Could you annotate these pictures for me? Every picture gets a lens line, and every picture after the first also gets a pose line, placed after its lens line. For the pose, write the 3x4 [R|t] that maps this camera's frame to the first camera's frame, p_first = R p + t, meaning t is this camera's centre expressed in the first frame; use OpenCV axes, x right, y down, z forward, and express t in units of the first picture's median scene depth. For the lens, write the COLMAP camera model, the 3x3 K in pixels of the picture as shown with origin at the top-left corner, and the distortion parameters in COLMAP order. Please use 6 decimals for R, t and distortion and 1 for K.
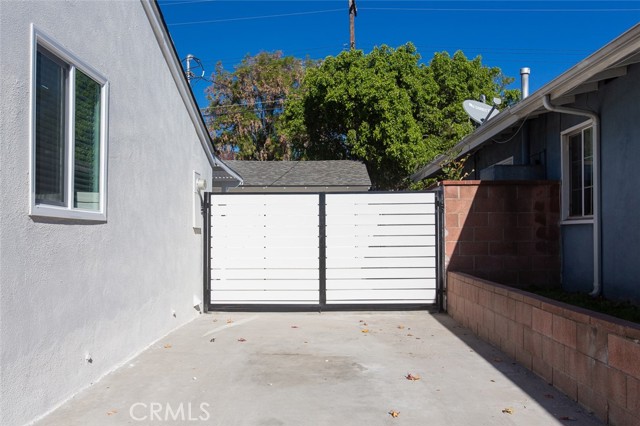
lens RADIAL K [[537.1, 0, 319.2], [0, 537.1, 229.1], [0, 0, 1]] dist [-0.001730, -0.000411]
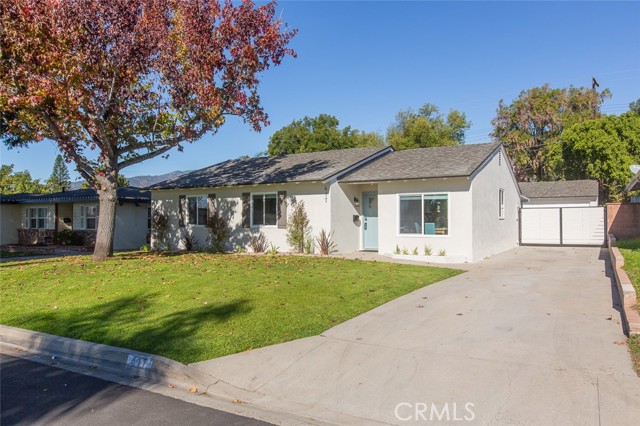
lens RADIAL K [[453.5, 0, 323.4], [0, 453.5, 213.6], [0, 0, 1]] dist [-0.002107, -0.001431]
pose [[0.858100, -0.007653, -0.513426, 0.073061], [0.006285, 0.999971, -0.004401, -0.013257], [0.513445, 0.000550, 0.858123, -0.818366]]
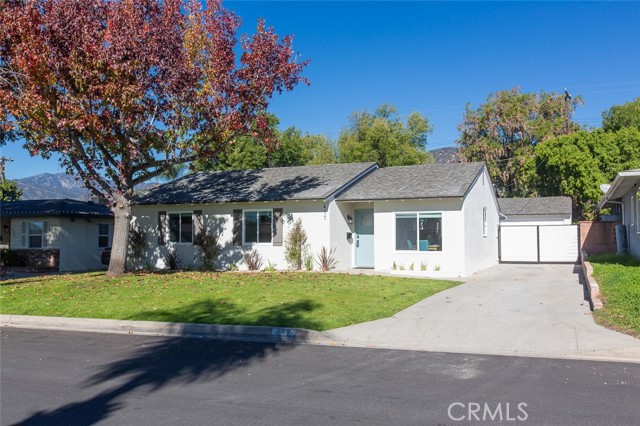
lens RADIAL K [[577.9, 0, 320.0], [0, 577.9, 213.0], [0, 0, 1]] dist [-0.011156, -0.003134]
pose [[0.919187, -0.018036, -0.393409, 0.068963], [0.004724, 0.999384, -0.034779, -0.012943], [0.393793, 0.030110, 0.918706, -1.101844]]
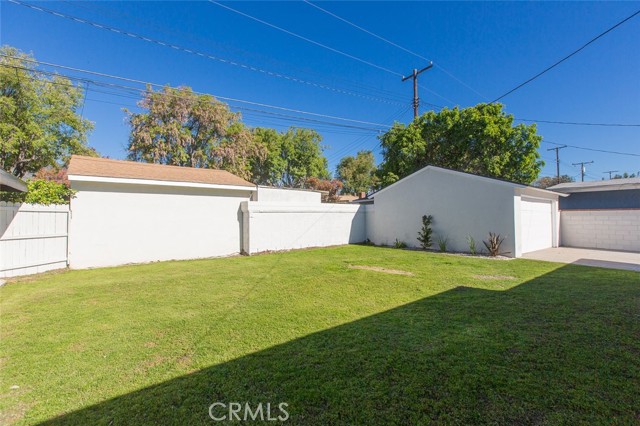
lens RADIAL K [[286.7, 0, 320.0], [0, 286.7, 213.0], [0, 0, 1]] dist [0.000014, 0.000163]
pose [[0.781030, 0.010954, 0.624398, -0.828384], [-0.002017, 0.999885, -0.015019, -0.015030], [-0.624490, 0.010471, 0.780962, 0.702123]]
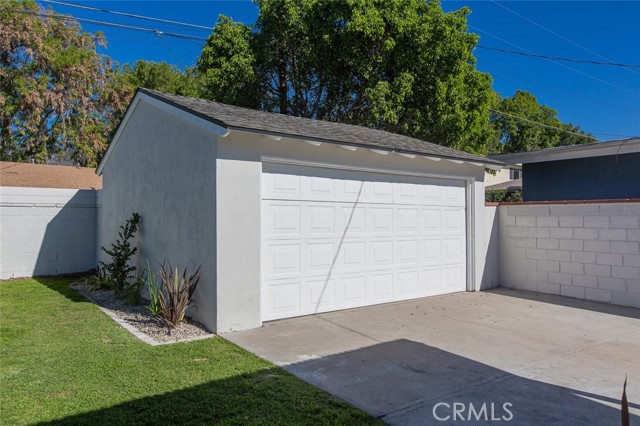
lens RADIAL K [[453.5, 0, 323.4], [0, 453.5, 213.6], [0, 0, 1]] dist [-0.002107, -0.001431]
pose [[0.786883, 0.011358, 0.616998, -0.345940], [-0.006683, 0.999929, -0.009884, -0.016881], [-0.617066, 0.003654, 0.786903, 0.618711]]
